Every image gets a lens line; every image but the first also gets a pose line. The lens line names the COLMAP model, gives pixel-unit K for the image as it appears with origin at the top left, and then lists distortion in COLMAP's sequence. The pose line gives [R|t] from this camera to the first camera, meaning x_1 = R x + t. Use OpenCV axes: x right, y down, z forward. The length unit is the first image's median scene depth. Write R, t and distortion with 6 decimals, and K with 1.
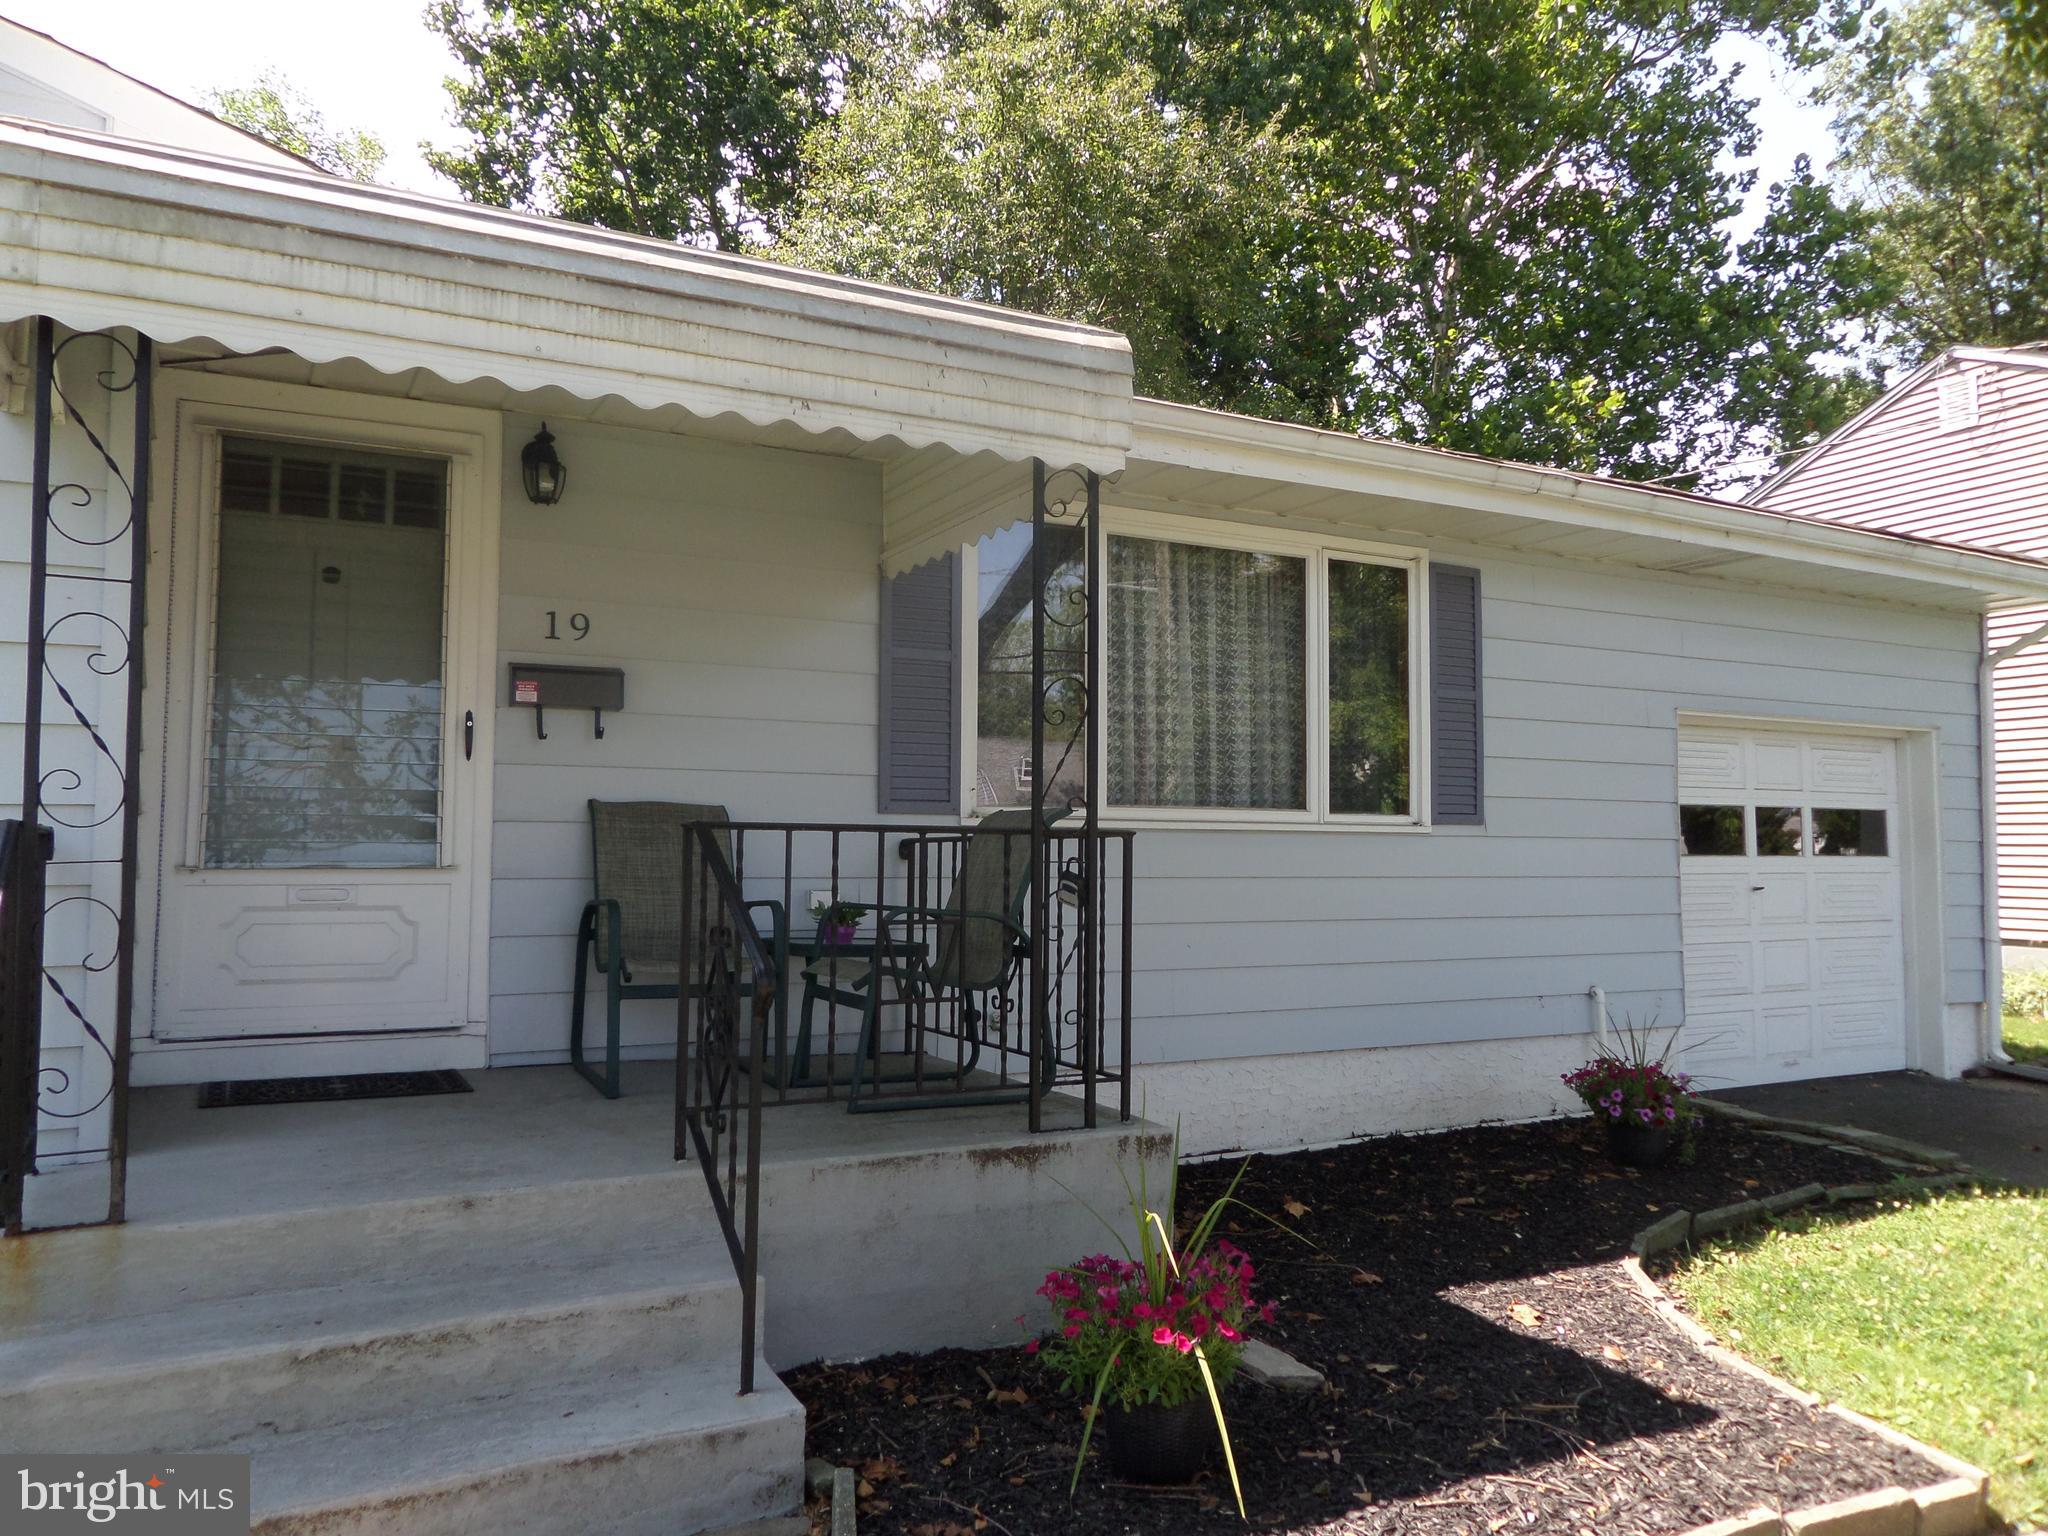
lens RADIAL K [[1489.2, 0, 1039.5], [0, 1489.2, 768.7], [0, 0, 1]] dist [0.007099, 0.014315]
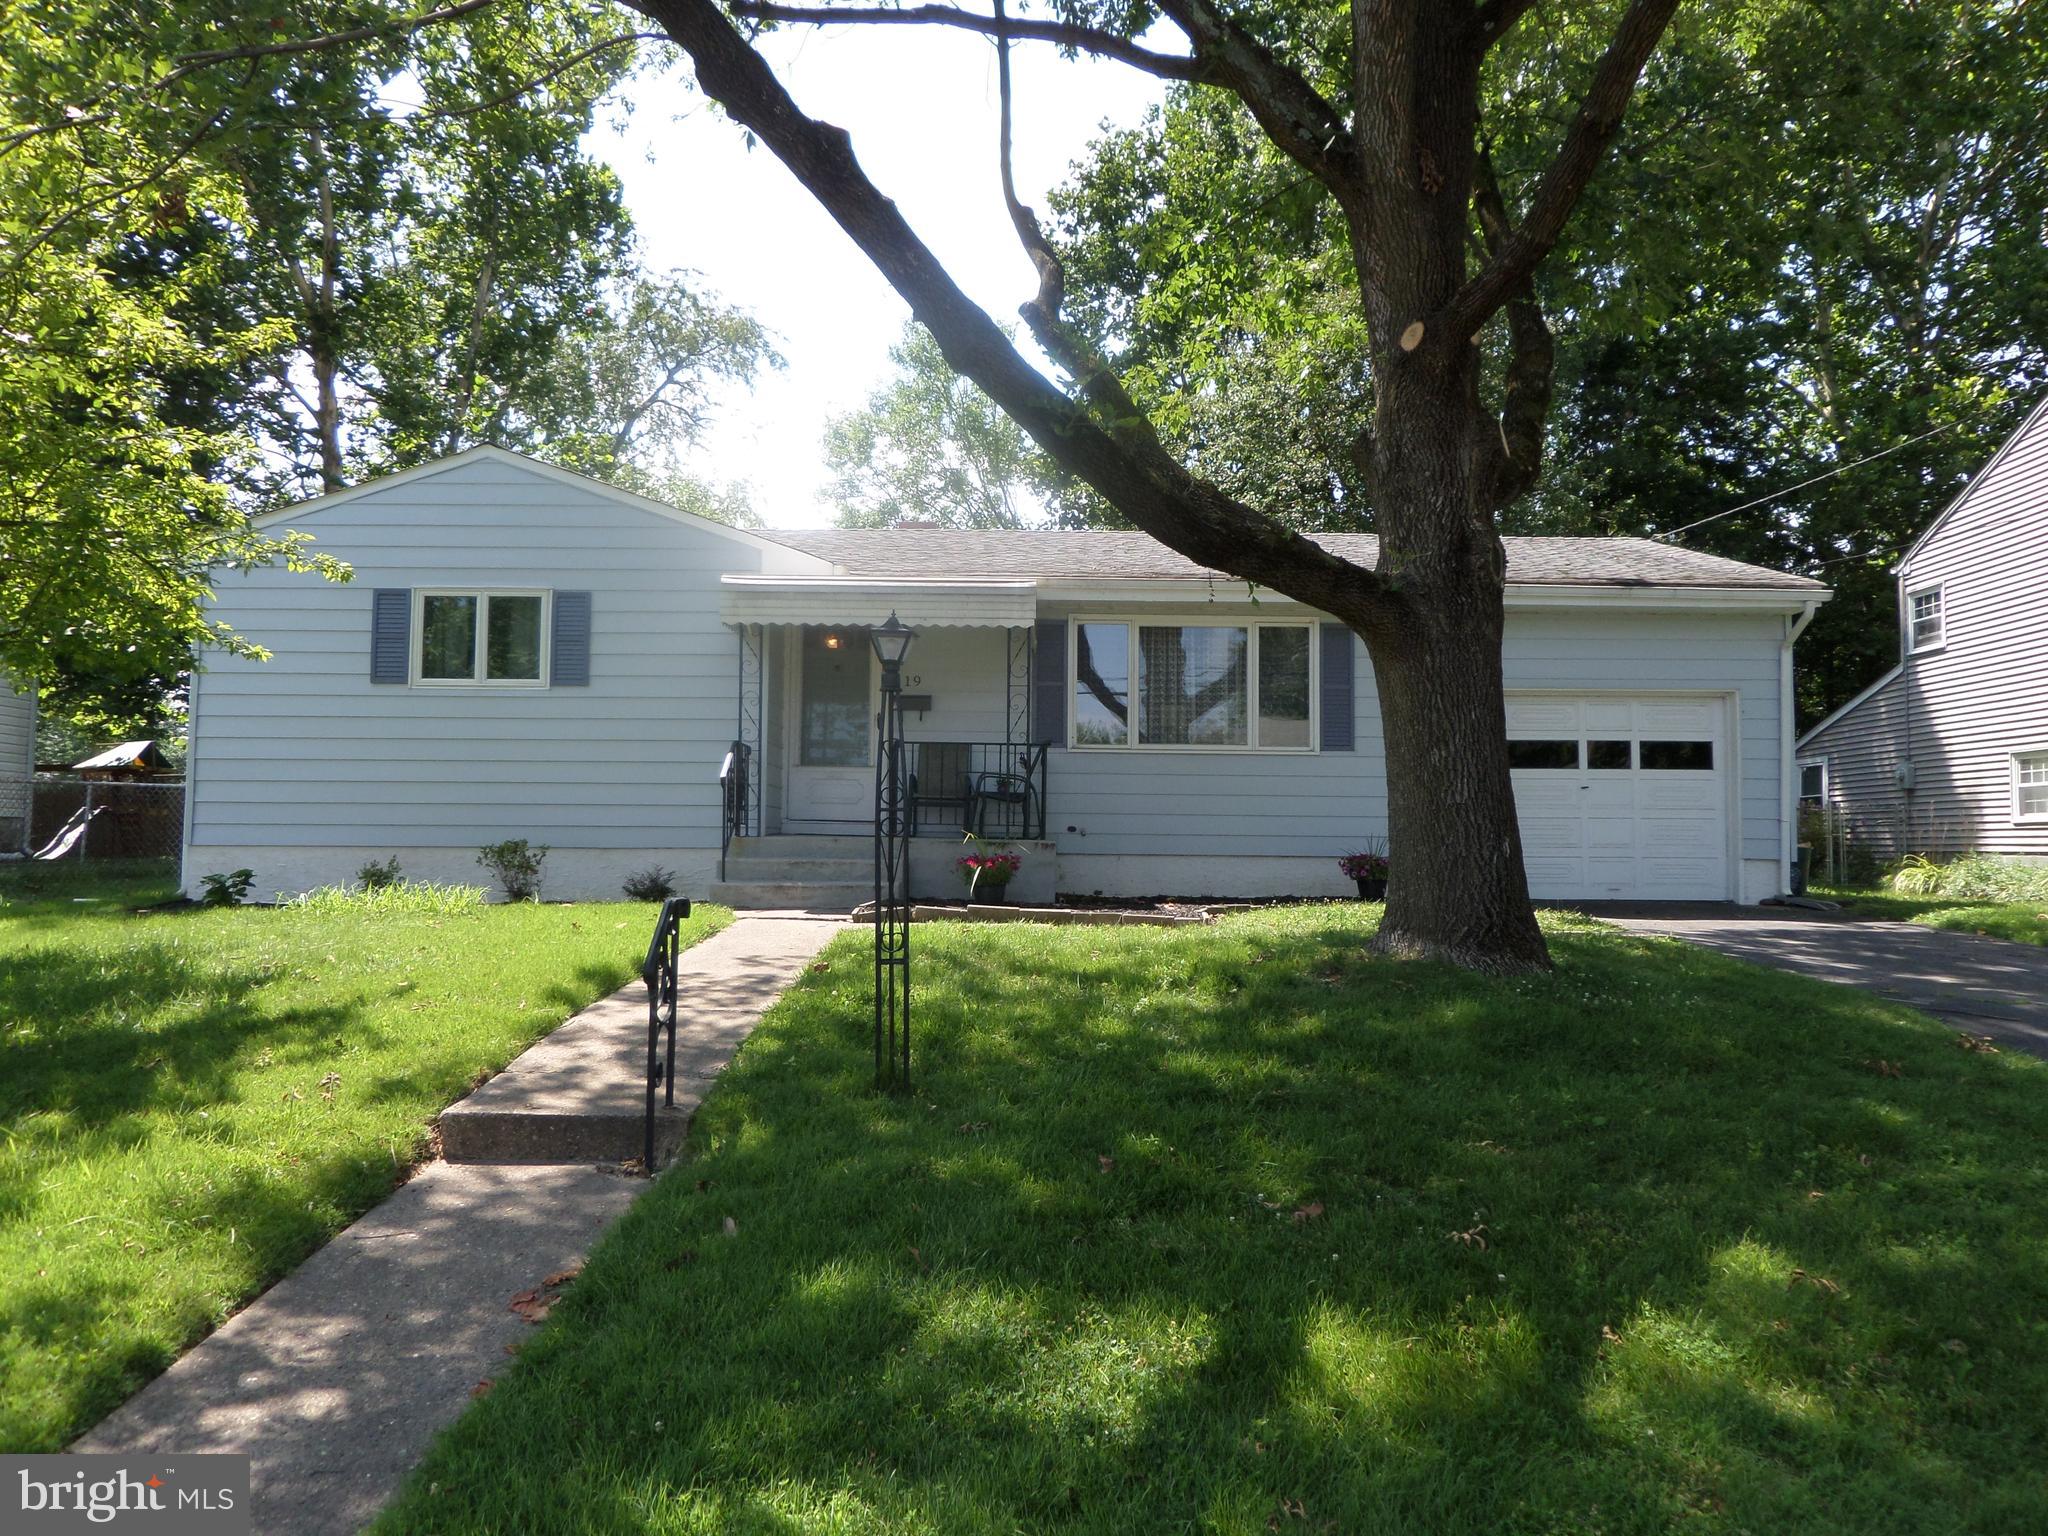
lens RADIAL K [[1489.2, 0, 1028.2], [0, 1489.2, 761.7], [0, 0, 1]] dist [0.007099, 0.014315]
pose [[0.885841, -0.022530, -0.463442, 1.029100], [0.021093, 0.999743, -0.008285, 0.073111], [0.463509, -0.002436, 0.886089, -1.213429]]
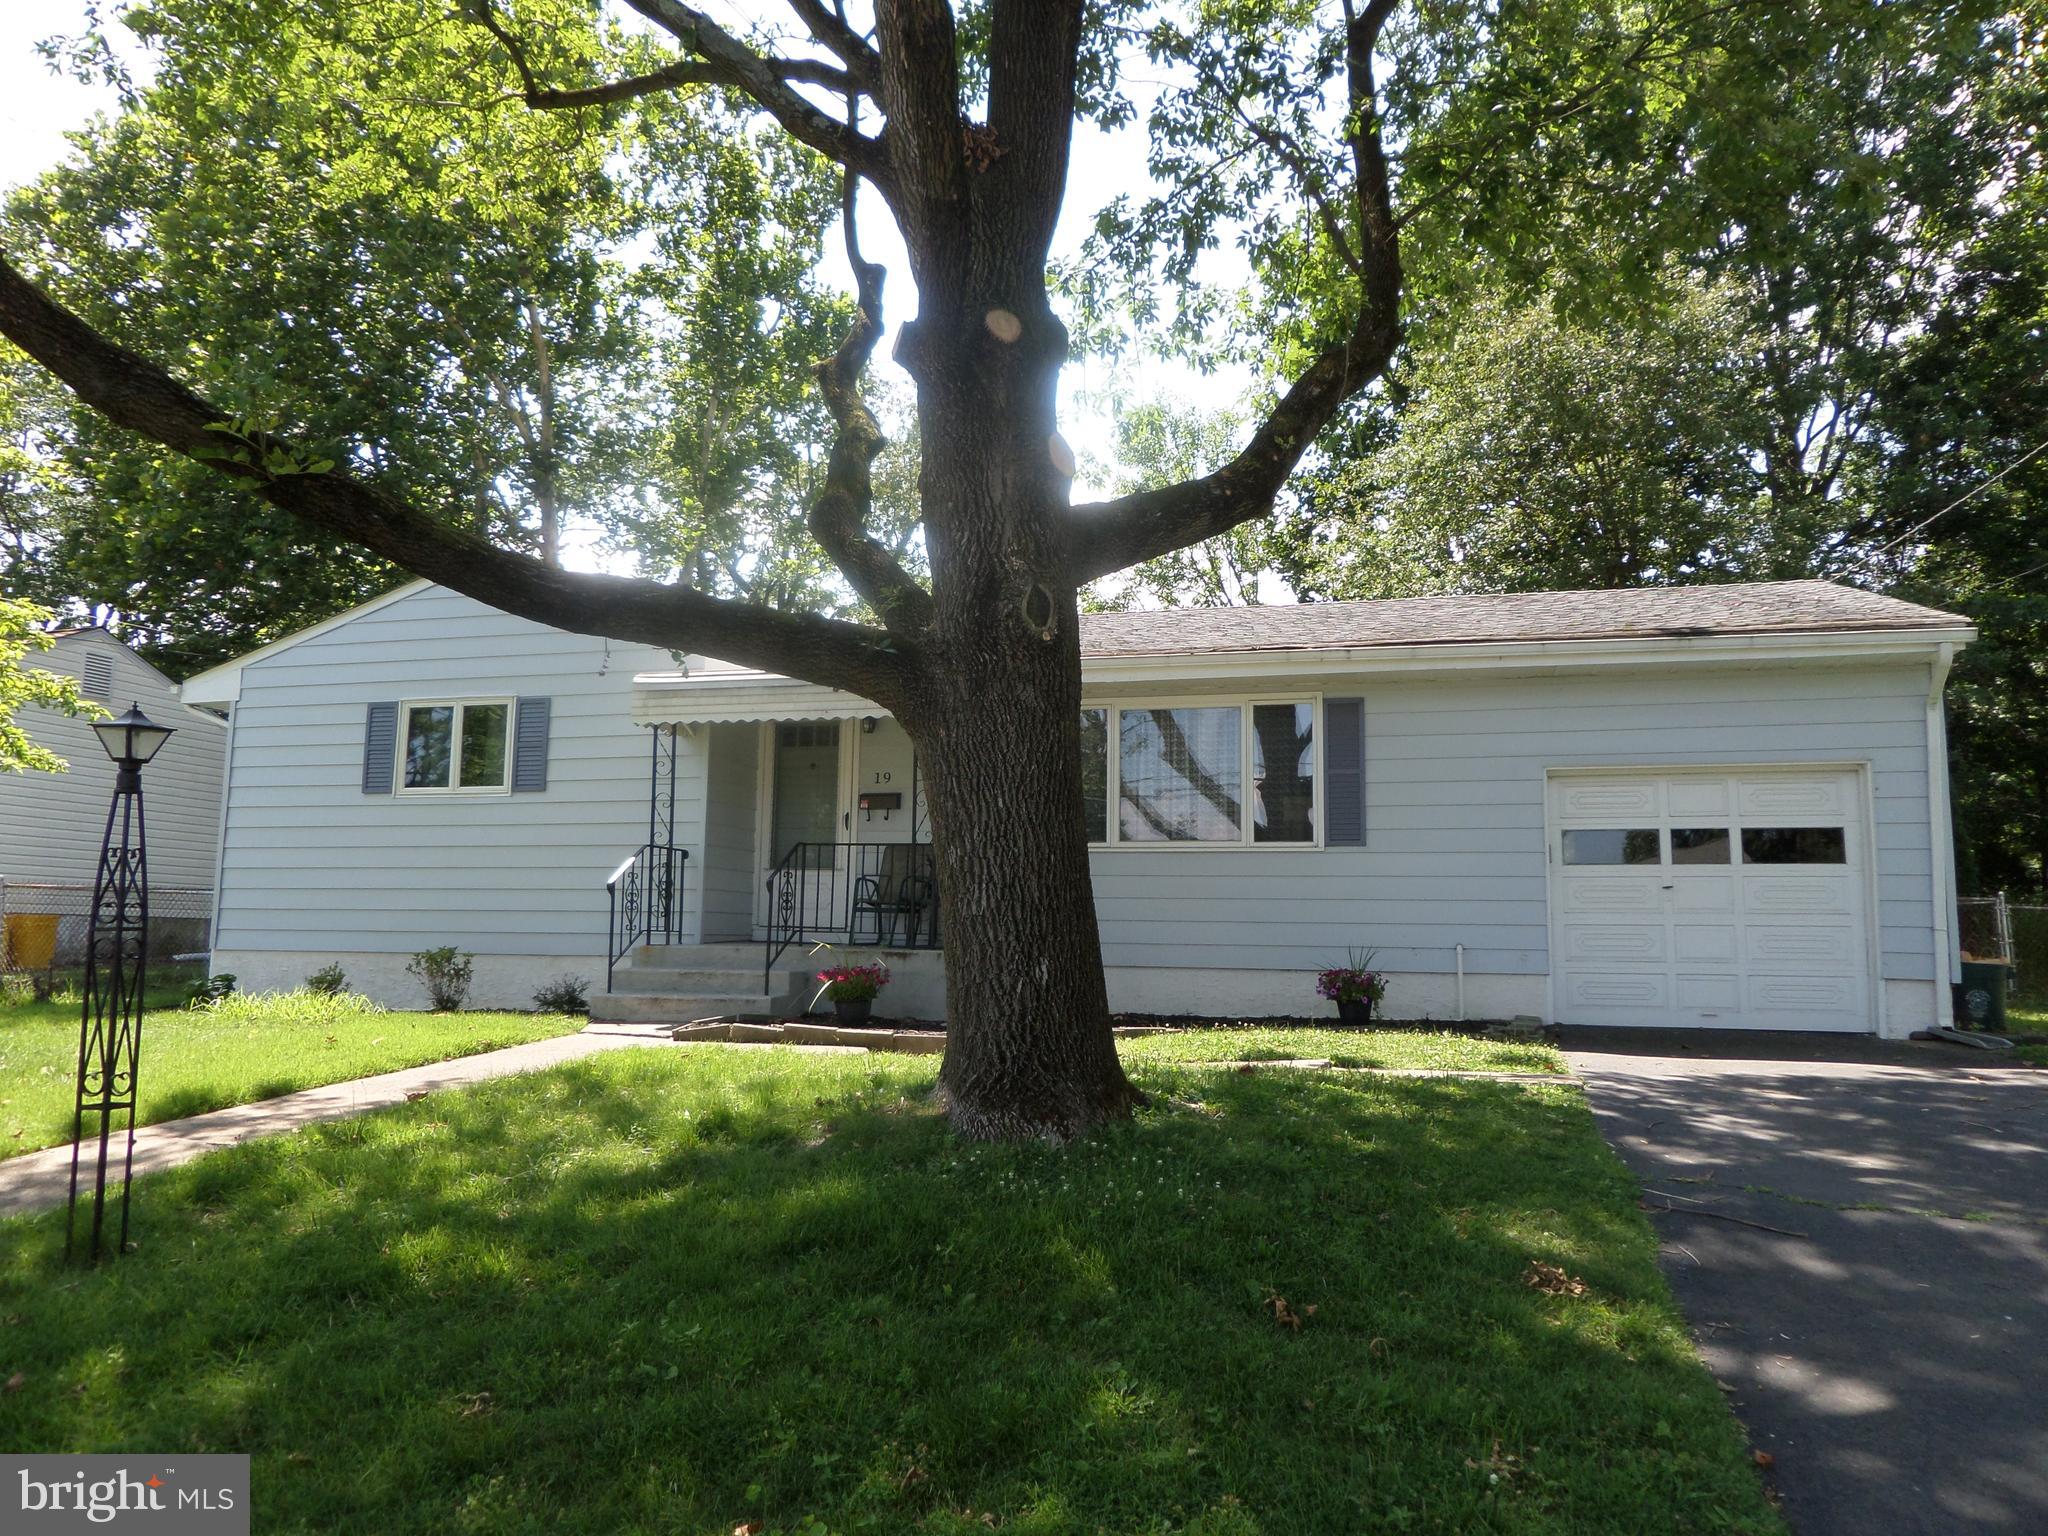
lens RADIAL K [[1489.2, 0, 1035.4], [0, 1489.2, 765.7], [0, 0, 1]] dist [0.007099, 0.014315]
pose [[0.717416, -0.075730, -0.692516, 1.495739], [0.028686, 0.996442, -0.079248, 0.087013], [0.696054, 0.036988, 0.717036, -0.613668]]
